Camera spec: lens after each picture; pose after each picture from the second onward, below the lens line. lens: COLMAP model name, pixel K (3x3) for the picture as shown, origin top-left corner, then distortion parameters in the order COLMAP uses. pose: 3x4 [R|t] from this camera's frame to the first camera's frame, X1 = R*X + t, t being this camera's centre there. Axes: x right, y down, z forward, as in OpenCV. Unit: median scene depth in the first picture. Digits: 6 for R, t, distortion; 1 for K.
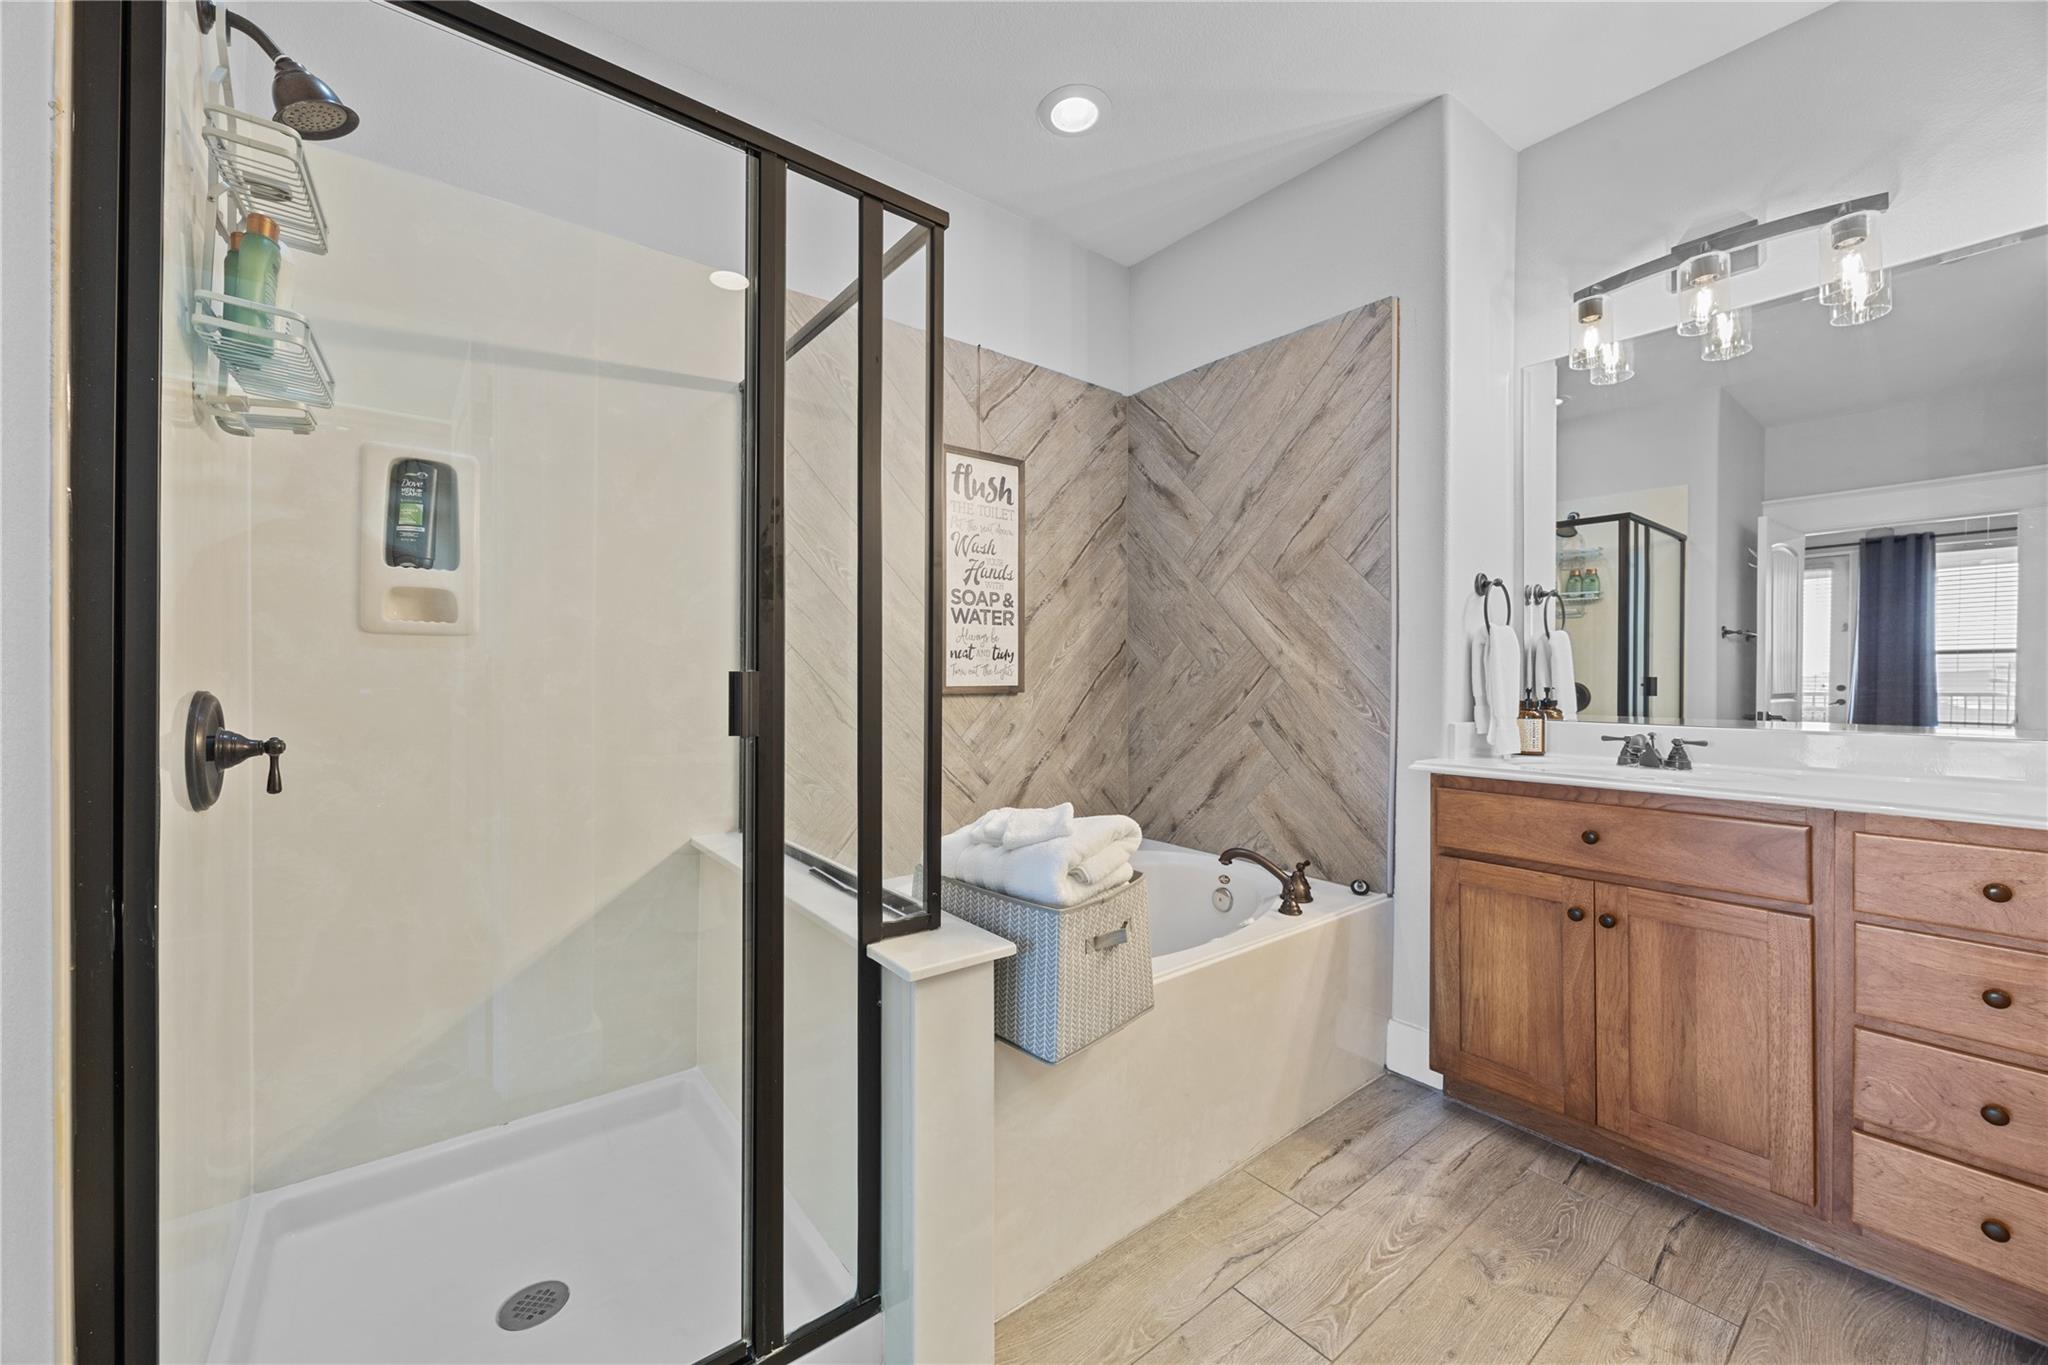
lens RADIAL K [[781.2, 0, 1023.6], [0, 781.2, 678.8], [0, 0, 1]] dist [-0.005953, 0.000882]
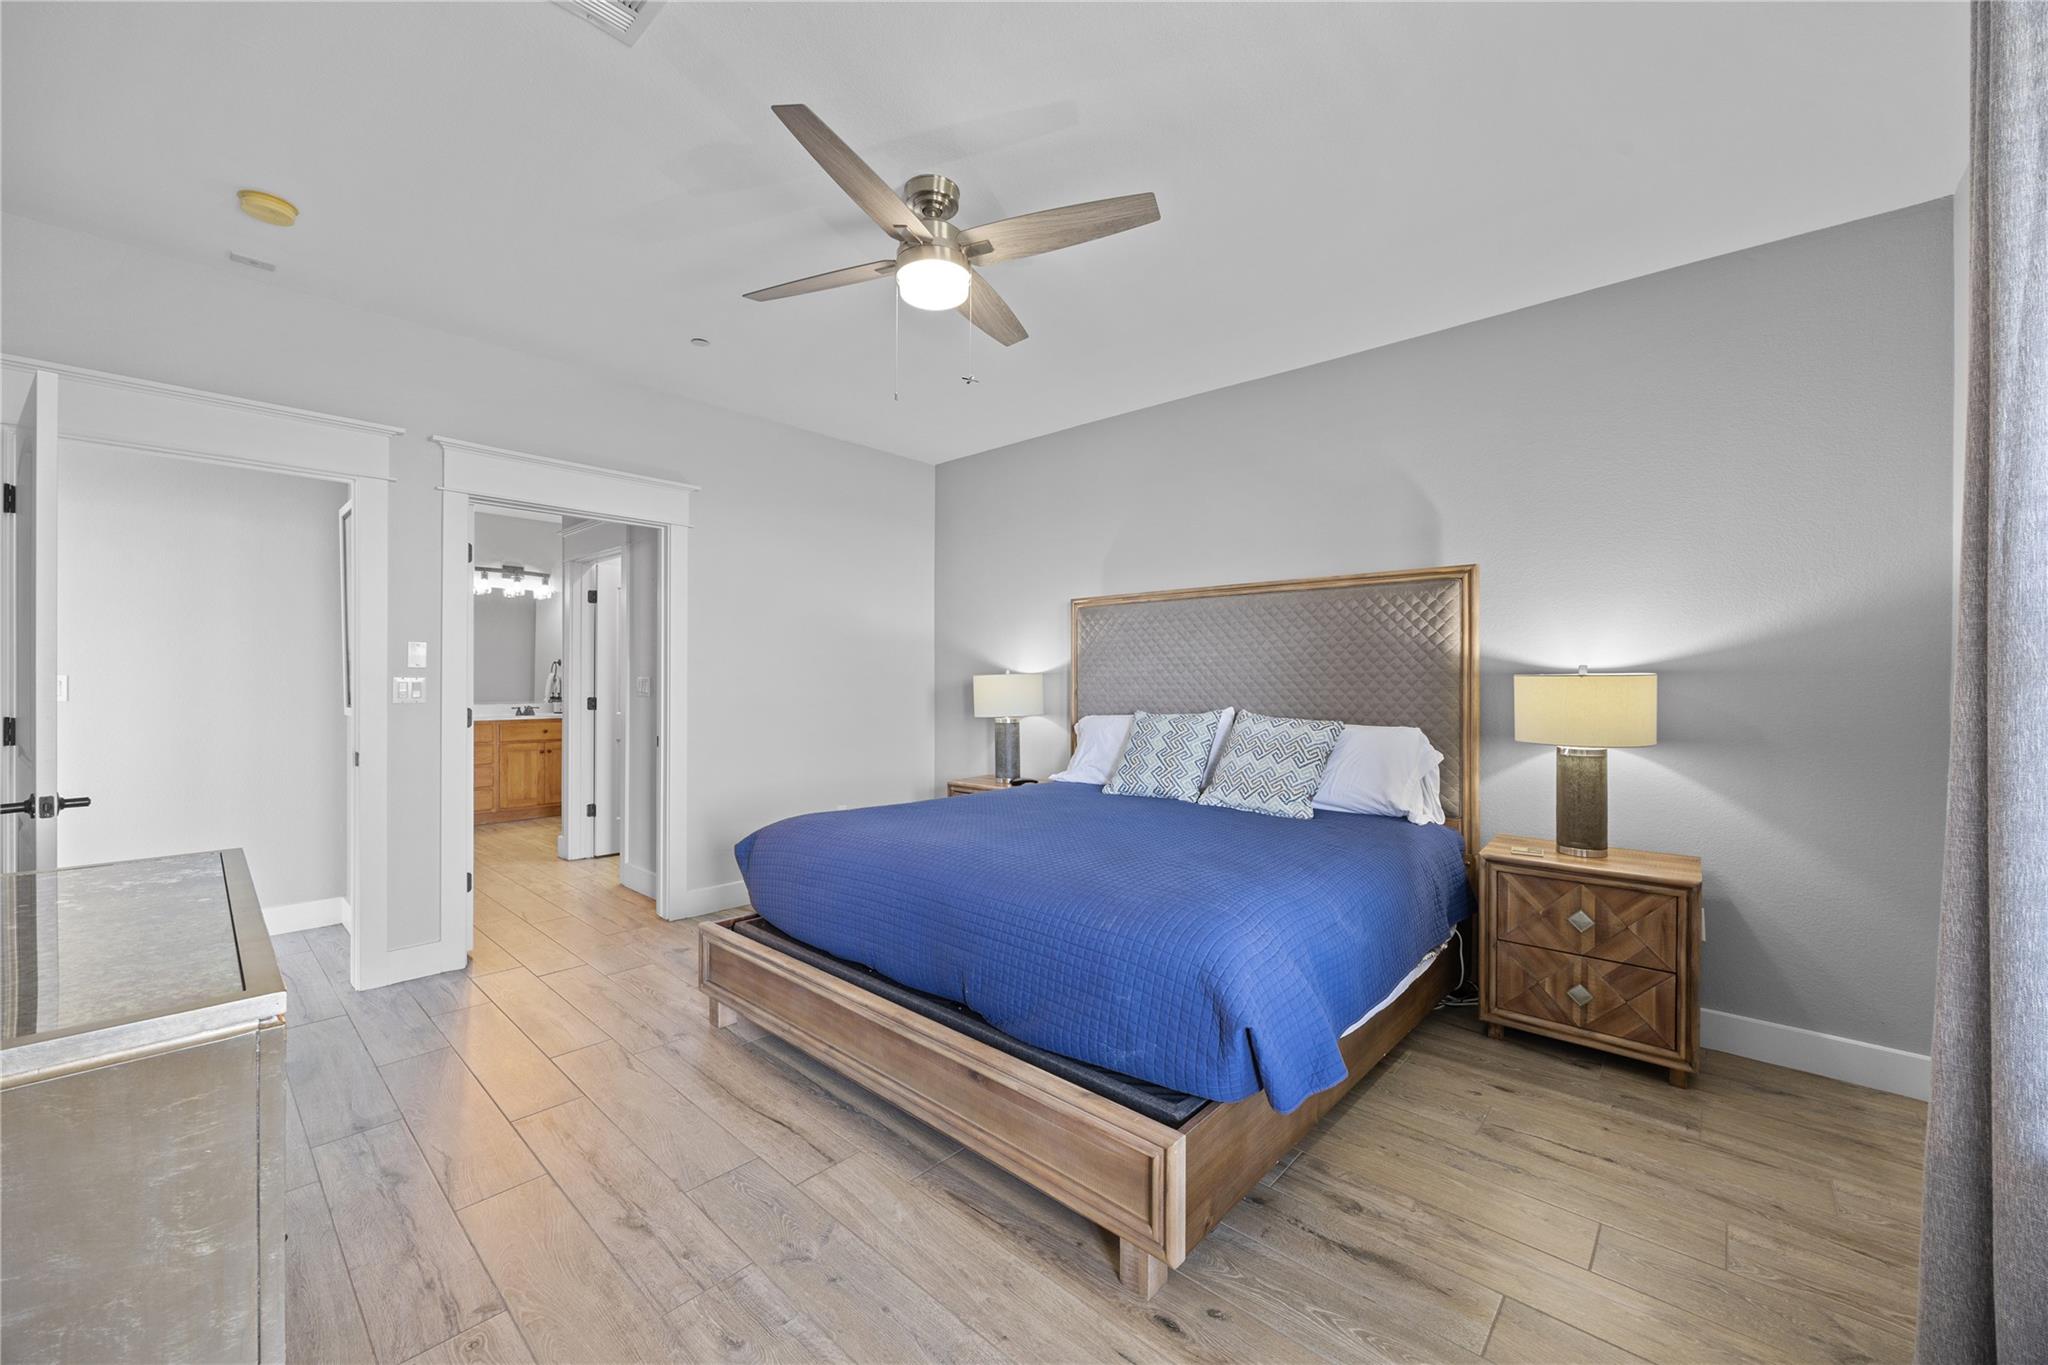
lens RADIAL K [[781.2, 0, 1023.6], [0, 781.2, 690.2], [0, 0, 1]] dist [-0.005953, 0.000882]
pose [[-0.156814, -0.005064, 0.987615, -2.953399], [0.003849, 0.999976, 0.005738, -0.032376], [-0.987621, 0.004701, -0.156791, -0.711881]]
